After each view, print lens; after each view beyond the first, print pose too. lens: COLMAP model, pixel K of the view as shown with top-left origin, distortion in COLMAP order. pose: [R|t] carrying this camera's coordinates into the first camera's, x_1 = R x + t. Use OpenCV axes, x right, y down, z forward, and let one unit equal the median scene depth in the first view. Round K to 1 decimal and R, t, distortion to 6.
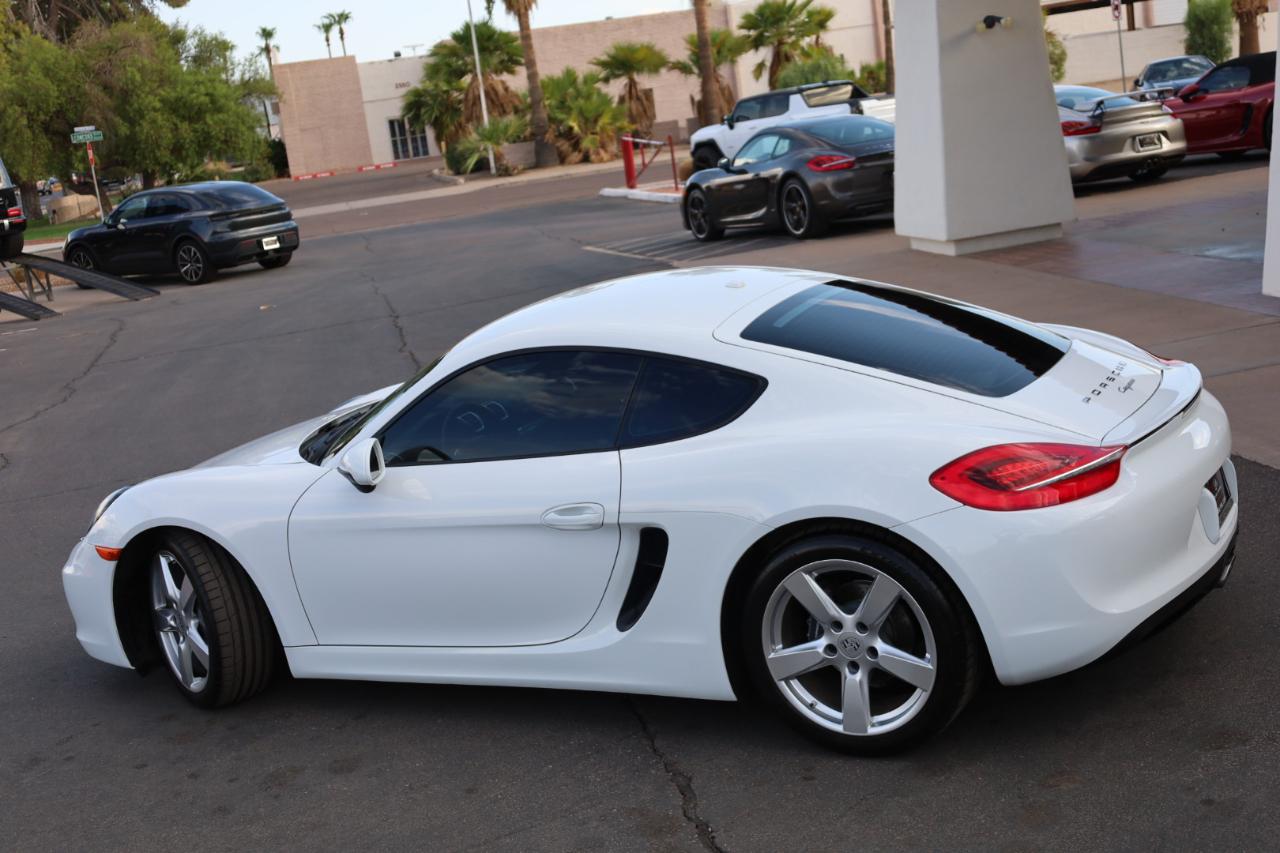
lens RADIAL K [[2011.0, 0, 640.0], [0, 2011.0, 426.5], [0, 0, 1]] dist [0.020981, 0.023746]
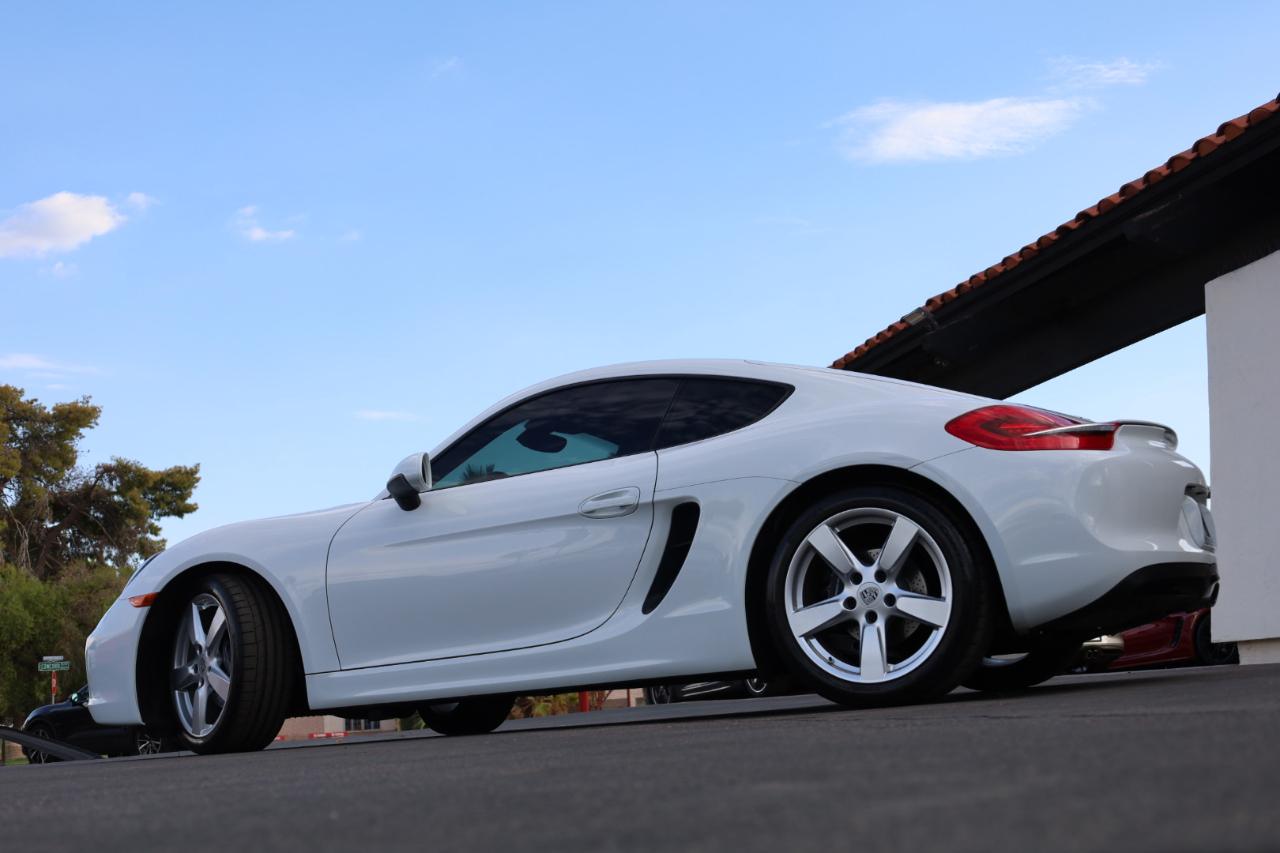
lens RADIAL K [[2011.0, 0, 640.0], [0, 2011.0, 426.5], [0, 0, 1]] dist [0.020981, 0.023746]
pose [[0.996236, 0.080020, 0.033340, -0.051234], [-0.057568, 0.898242, -0.435715, 0.434182], [-0.064813, 0.432155, 0.899467, 0.009523]]
